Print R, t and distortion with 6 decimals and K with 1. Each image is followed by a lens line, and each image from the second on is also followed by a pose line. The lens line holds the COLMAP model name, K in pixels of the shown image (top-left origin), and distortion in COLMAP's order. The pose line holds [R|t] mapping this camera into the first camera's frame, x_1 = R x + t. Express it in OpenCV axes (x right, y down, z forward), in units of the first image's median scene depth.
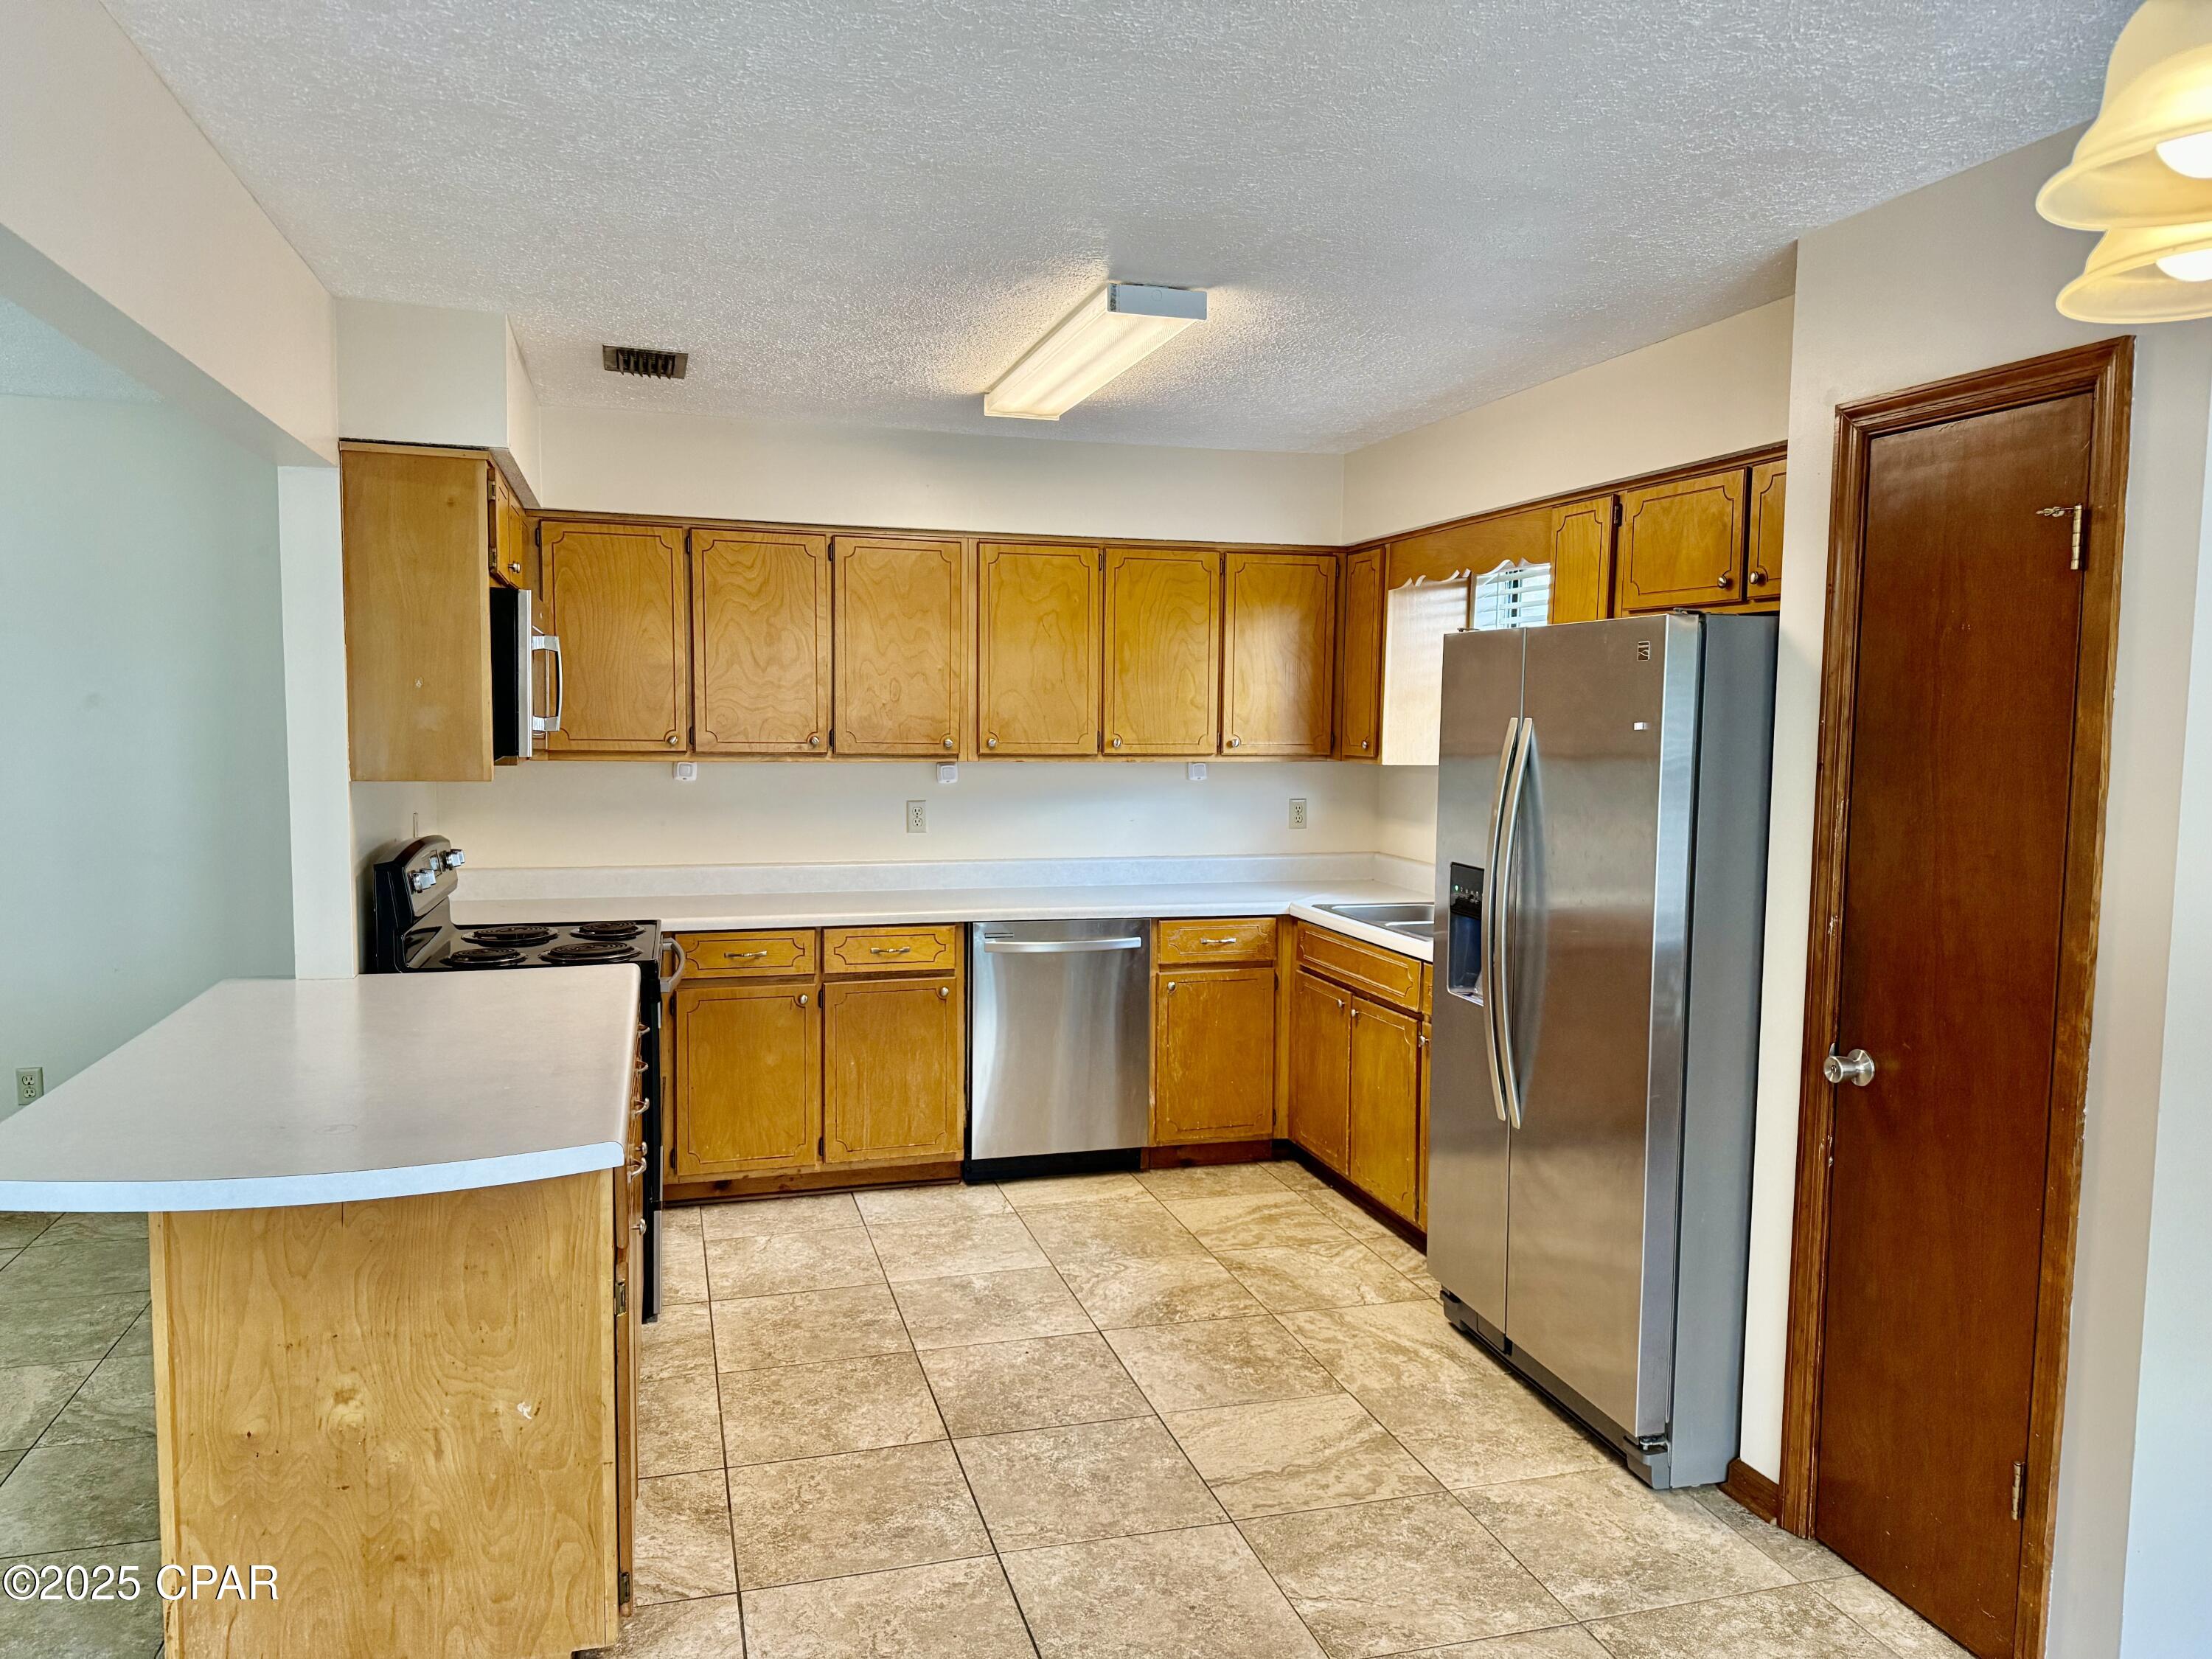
lens RADIAL K [[1550.7, 0, 1106.0], [0, 1550.7, 829.5], [0, 0, 1]] dist [0.143355, -0.182549]
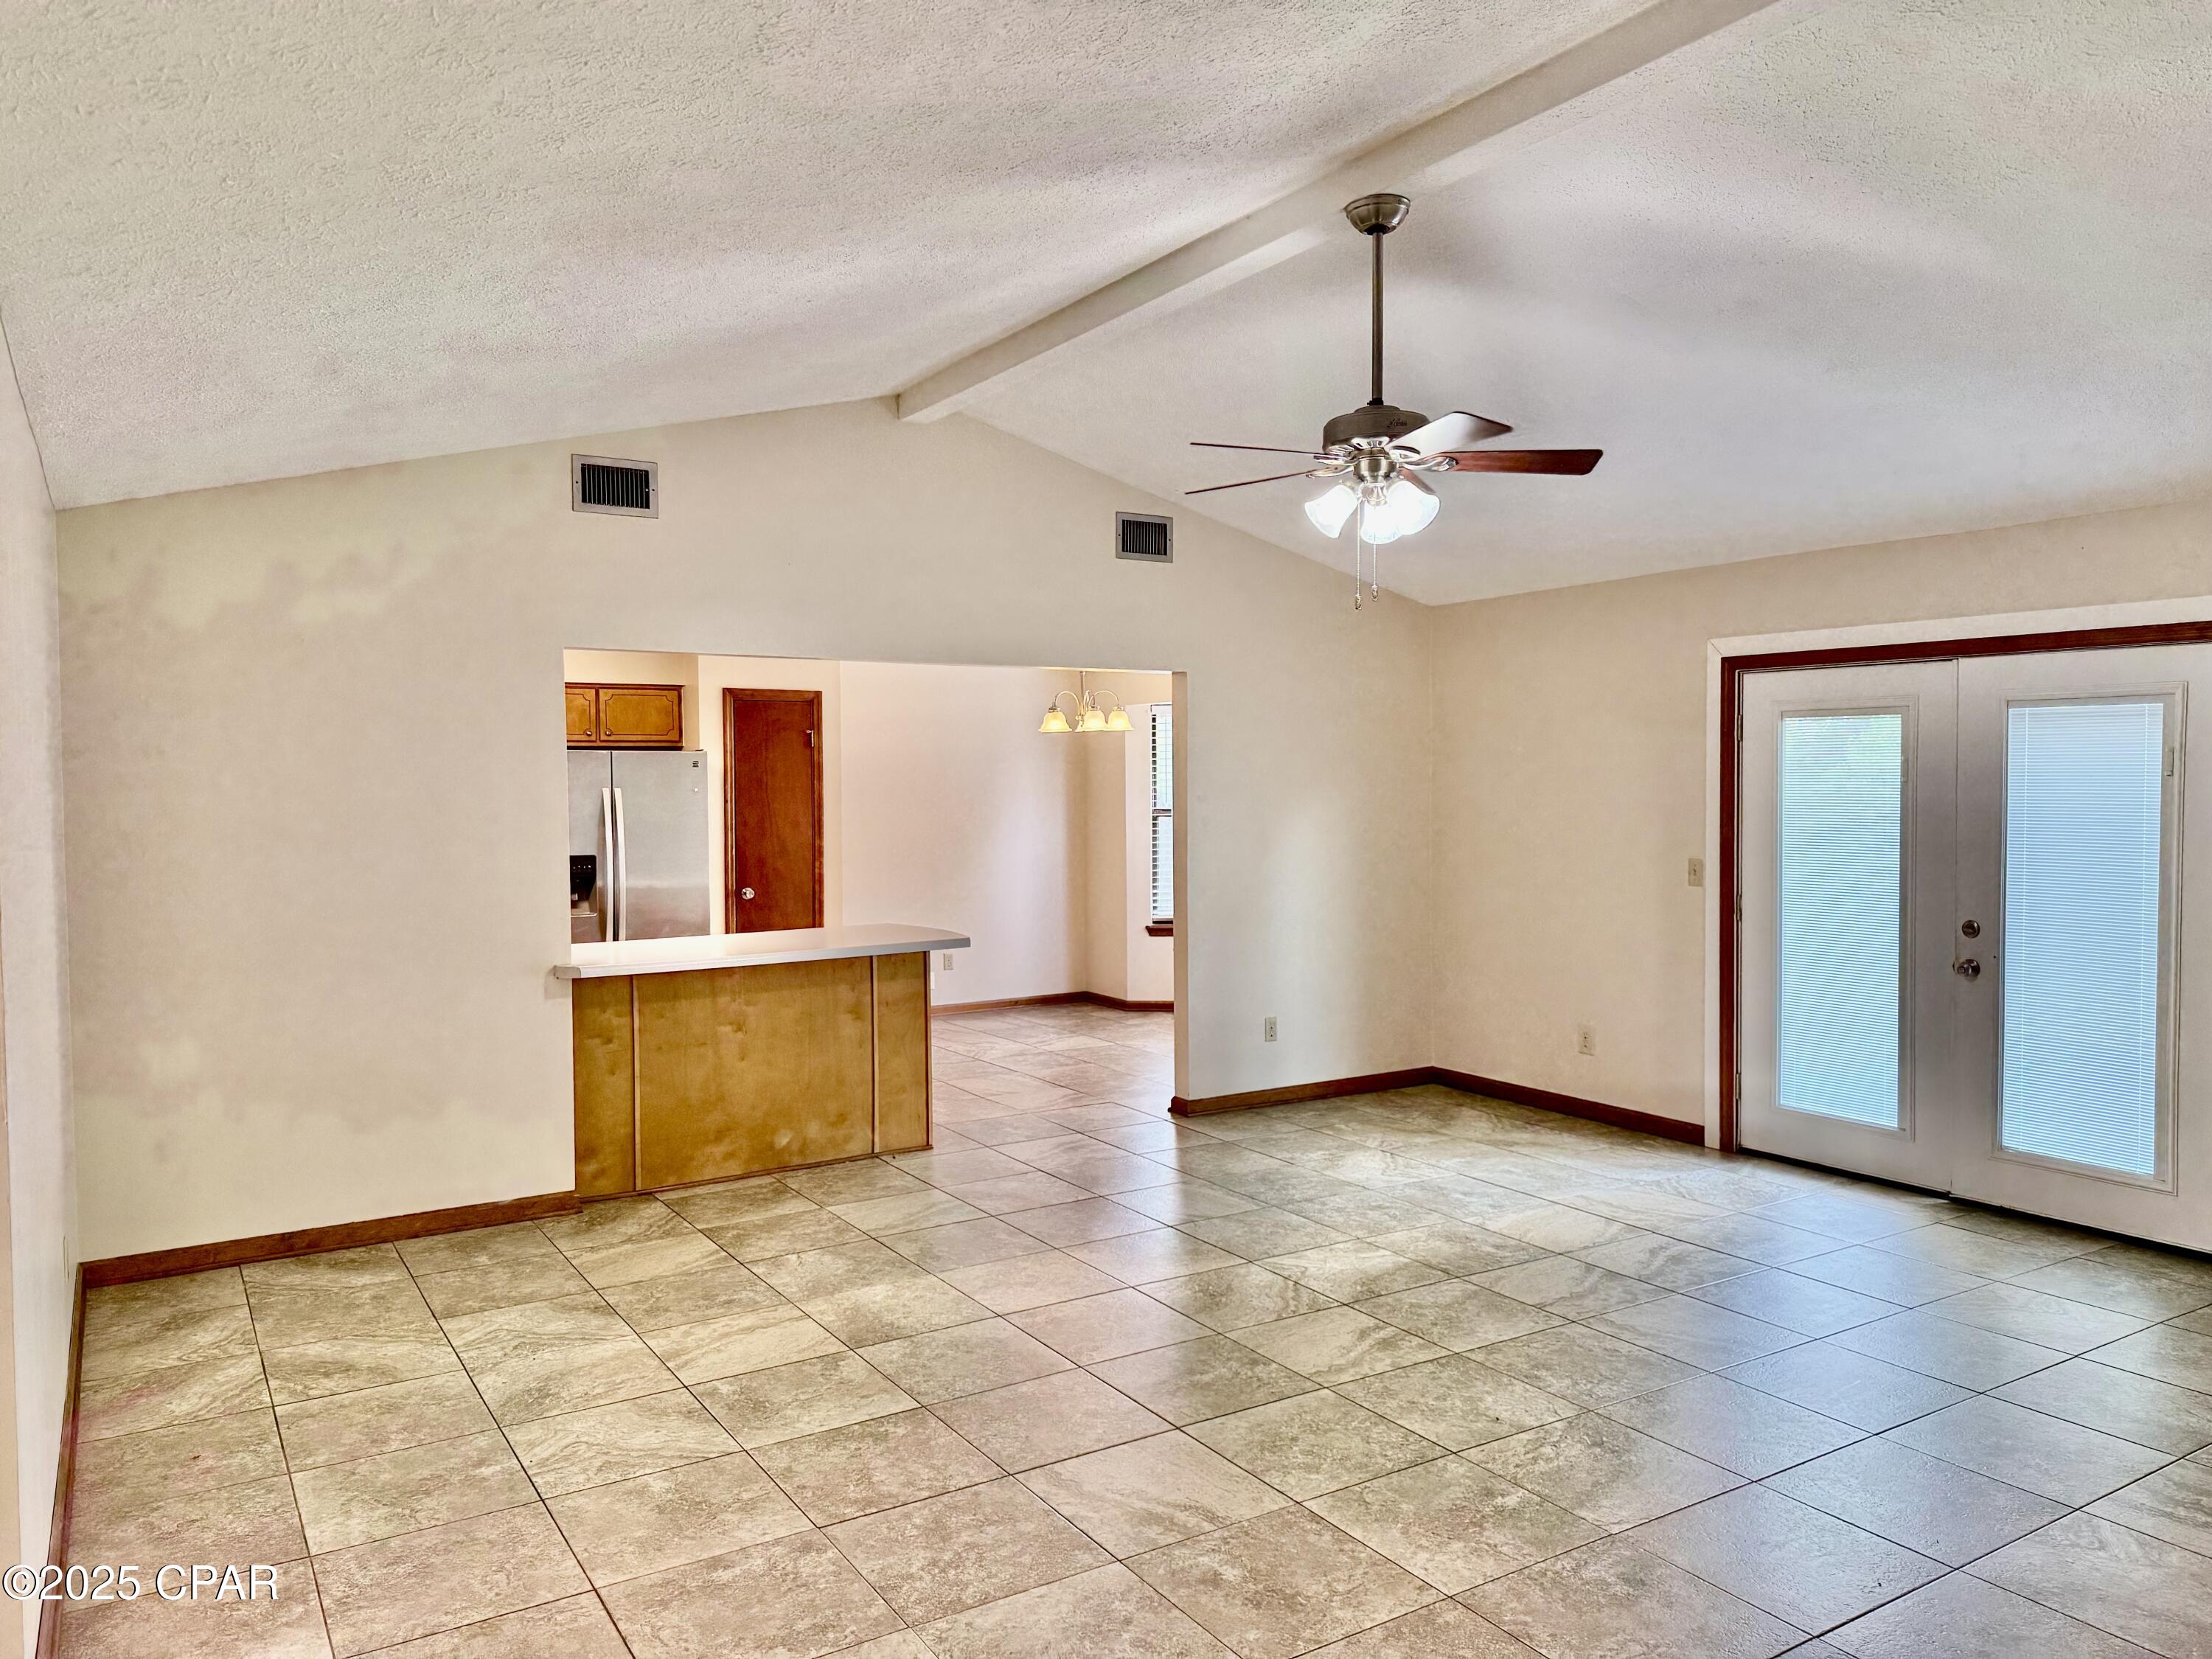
lens RADIAL K [[1550.7, 0, 1106.0], [0, 1550.7, 829.5], [0, 0, 1]] dist [0.143355, -0.182549]
pose [[-0.273502, -0.039559, 0.961058, -1.636199], [0.083279, 0.994428, 0.064632, -0.072961], [-0.958259, 0.097713, -0.268684, 0.669142]]
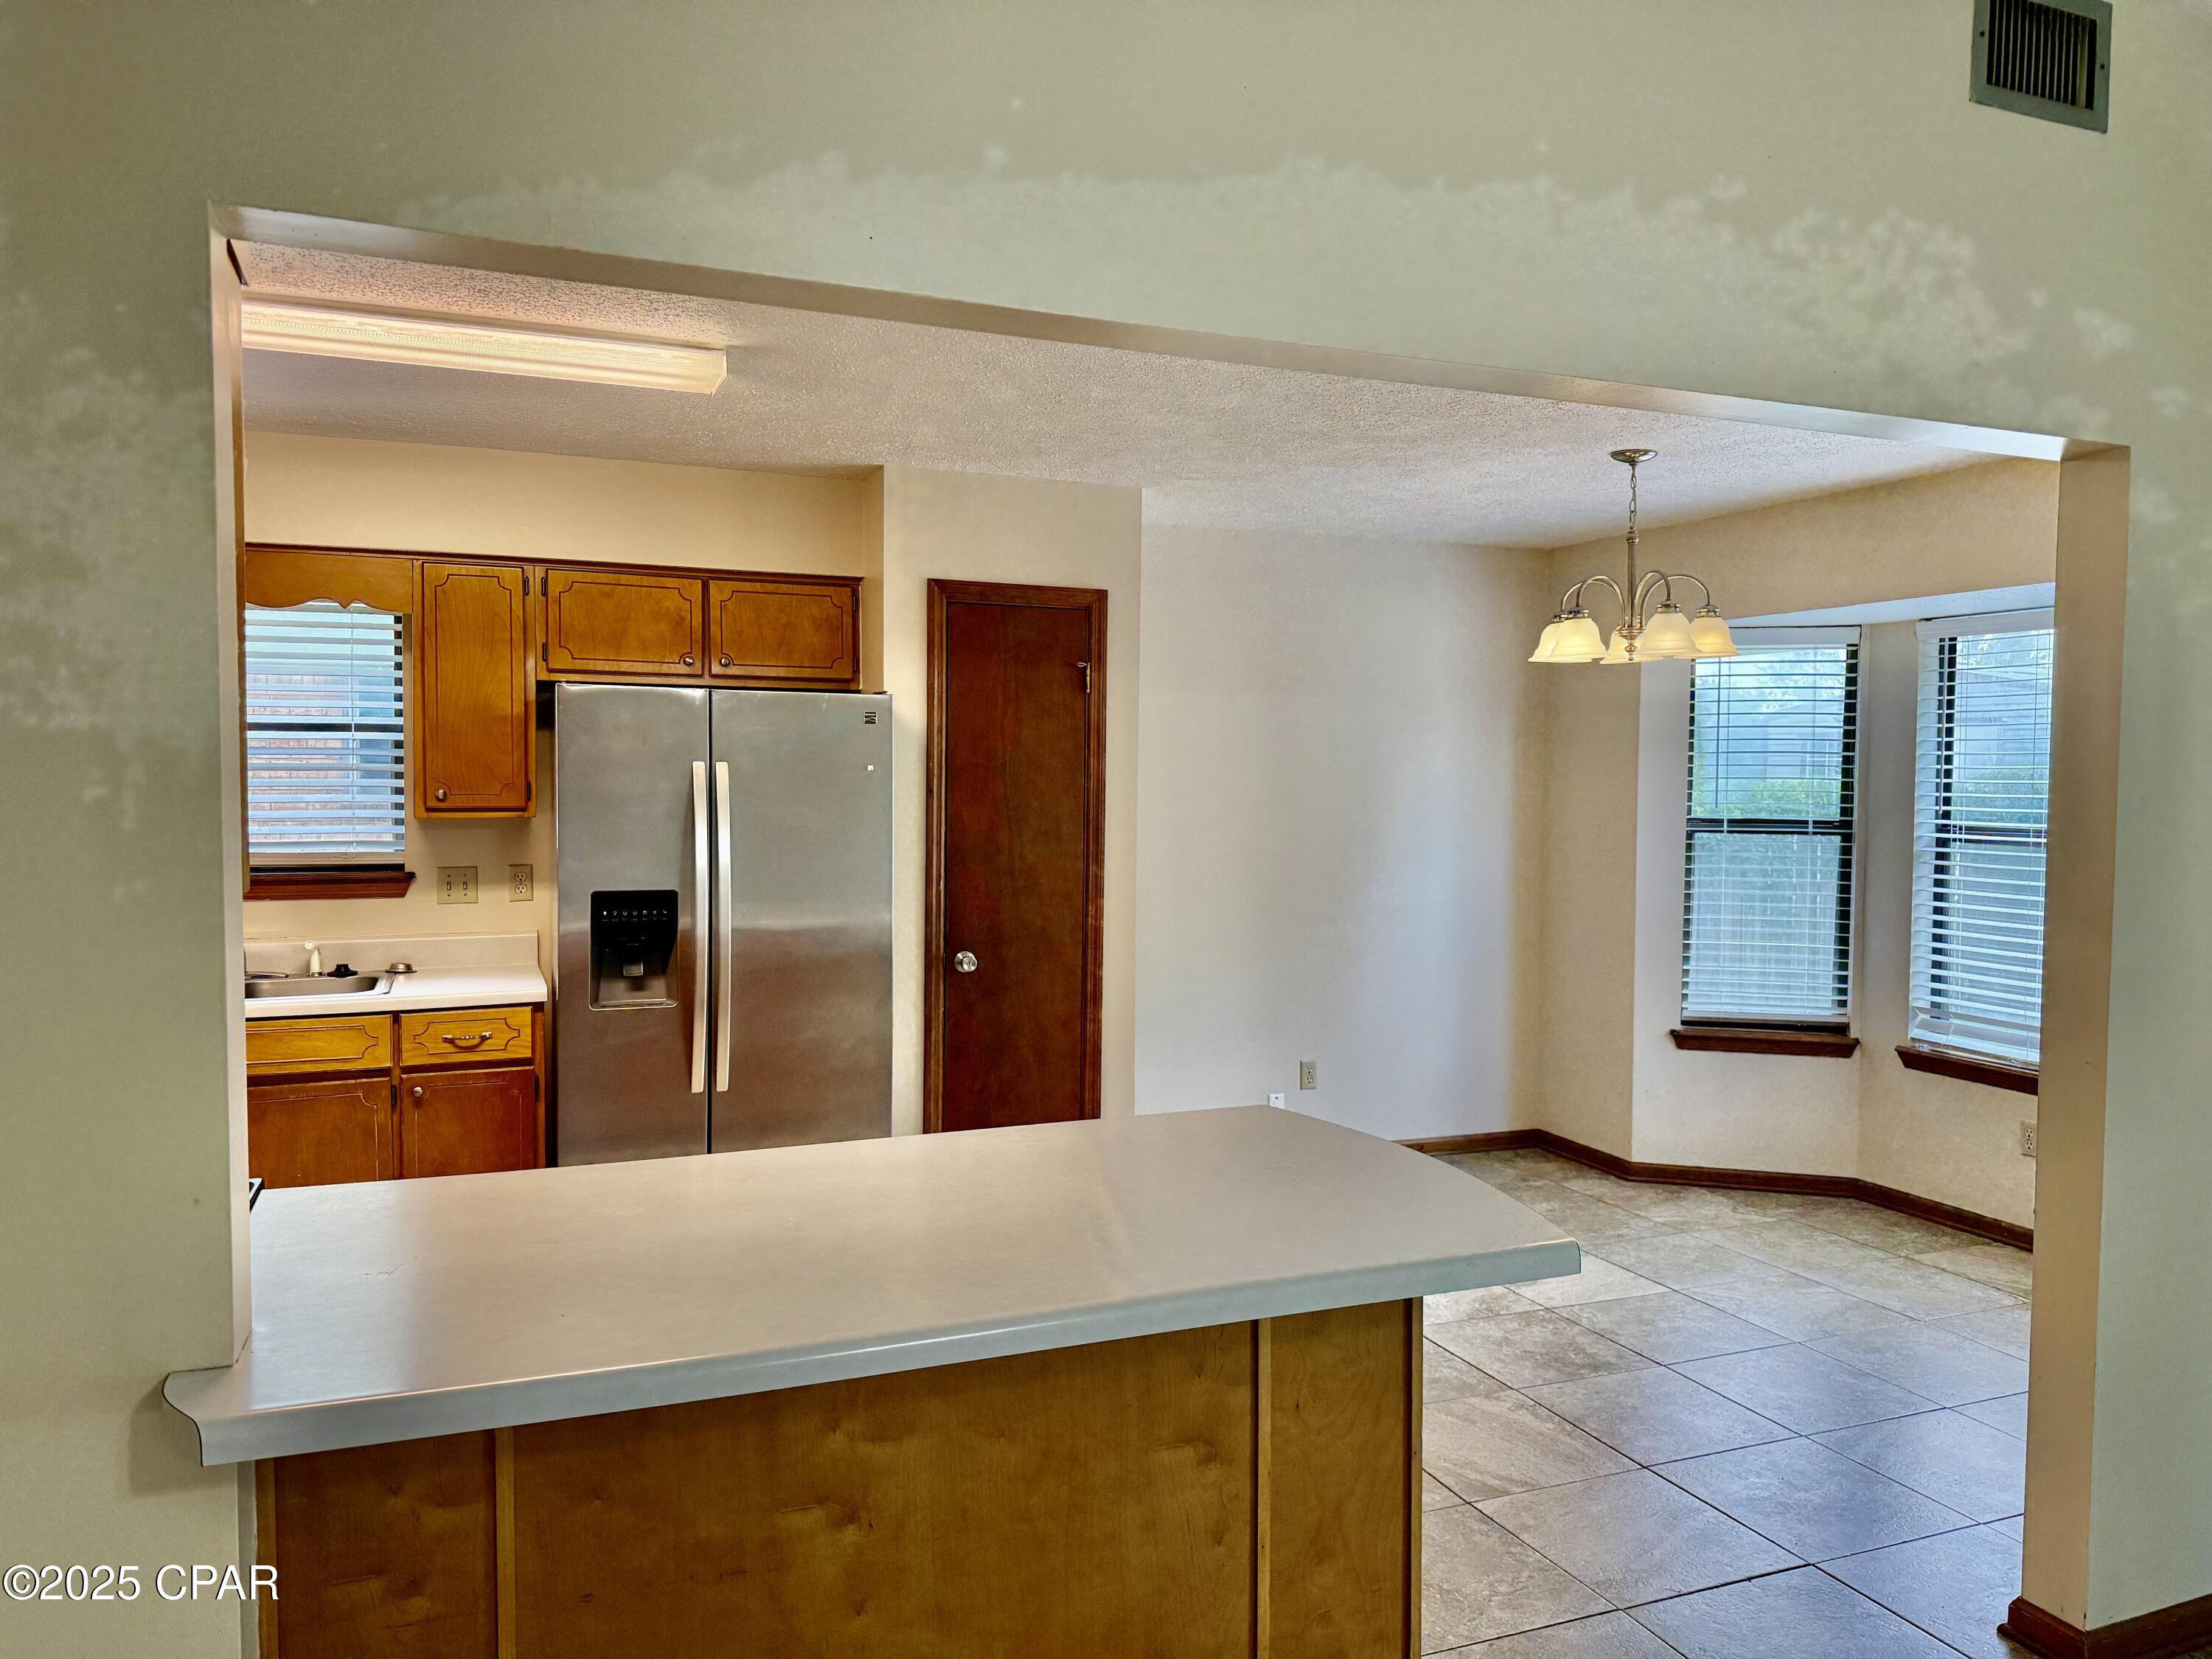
lens RADIAL K [[1550.7, 0, 1106.0], [0, 1550.7, 829.5], [0, 0, 1]] dist [0.143355, -0.182549]
pose [[-0.105348, -0.047156, 0.993317, -0.726179], [0.071174, 0.995956, 0.054830, -0.045744], [-0.991885, 0.076474, -0.101565, 0.590430]]
